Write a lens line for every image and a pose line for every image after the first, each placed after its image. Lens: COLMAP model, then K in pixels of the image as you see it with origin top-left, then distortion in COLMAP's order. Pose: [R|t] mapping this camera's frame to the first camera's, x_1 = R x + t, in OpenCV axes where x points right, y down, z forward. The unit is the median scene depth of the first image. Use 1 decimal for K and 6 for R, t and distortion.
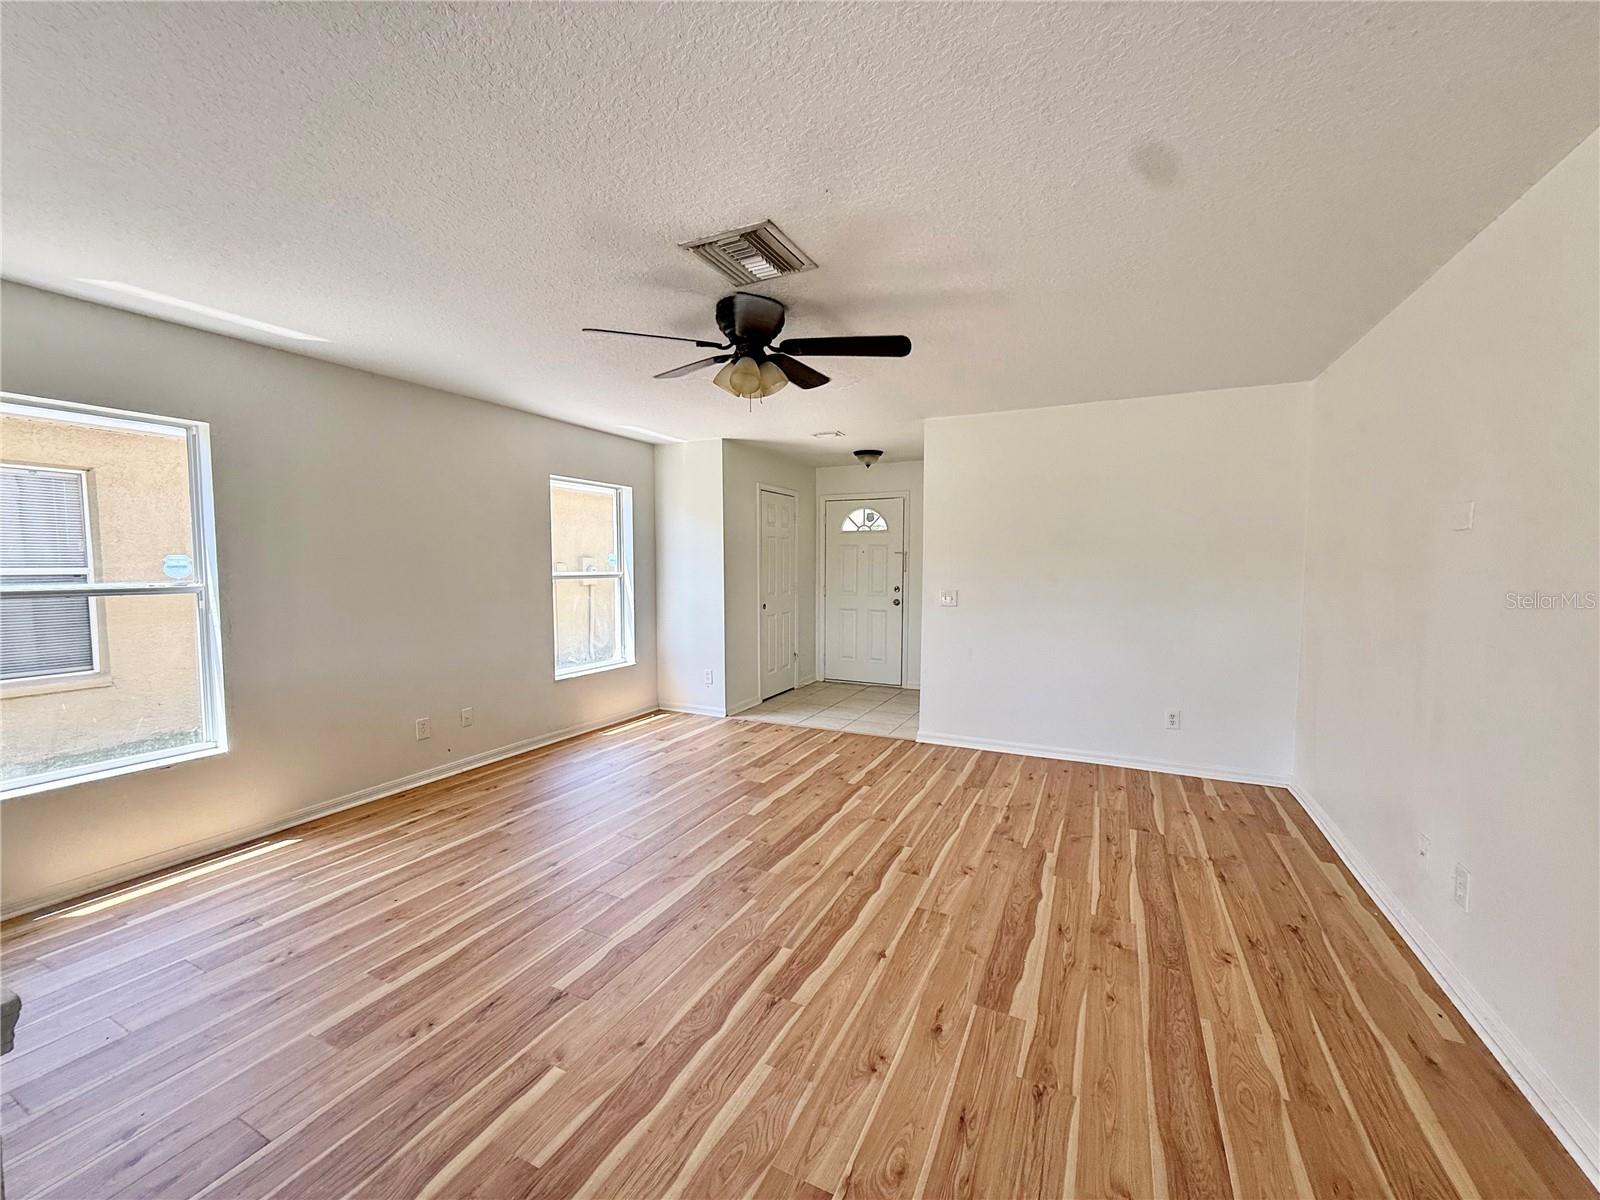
lens RADIAL K [[635.0, 0, 808.8], [0, 635.0, 602.7], [0, 0, 1]] dist [0.000535, -0.000213]
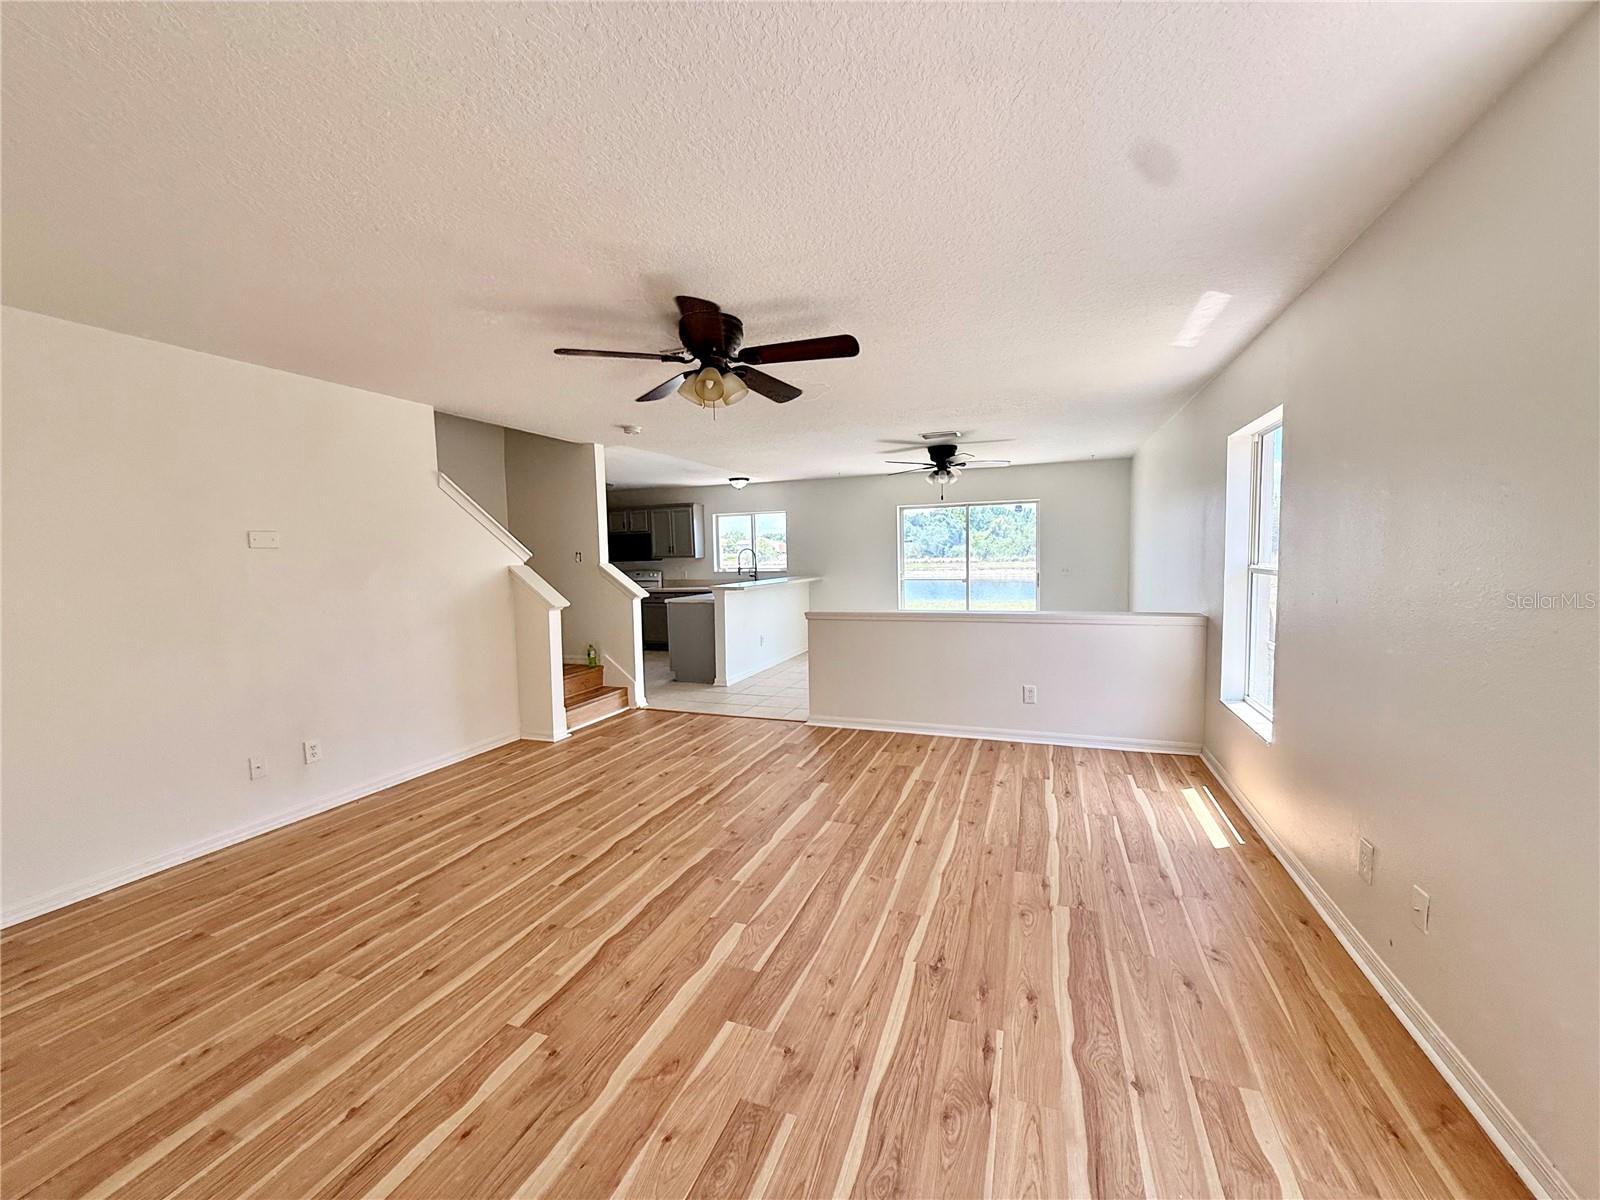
lens RADIAL K [[635.0, 0, 808.8], [0, 635.0, 602.7], [0, 0, 1]] dist [0.000535, -0.000213]
pose [[-0.994909, 0.028682, -0.096605, -0.127153], [0.015011, 0.990125, 0.139380, -0.127887], [0.099649, 0.137220, -0.985515, 1.929680]]
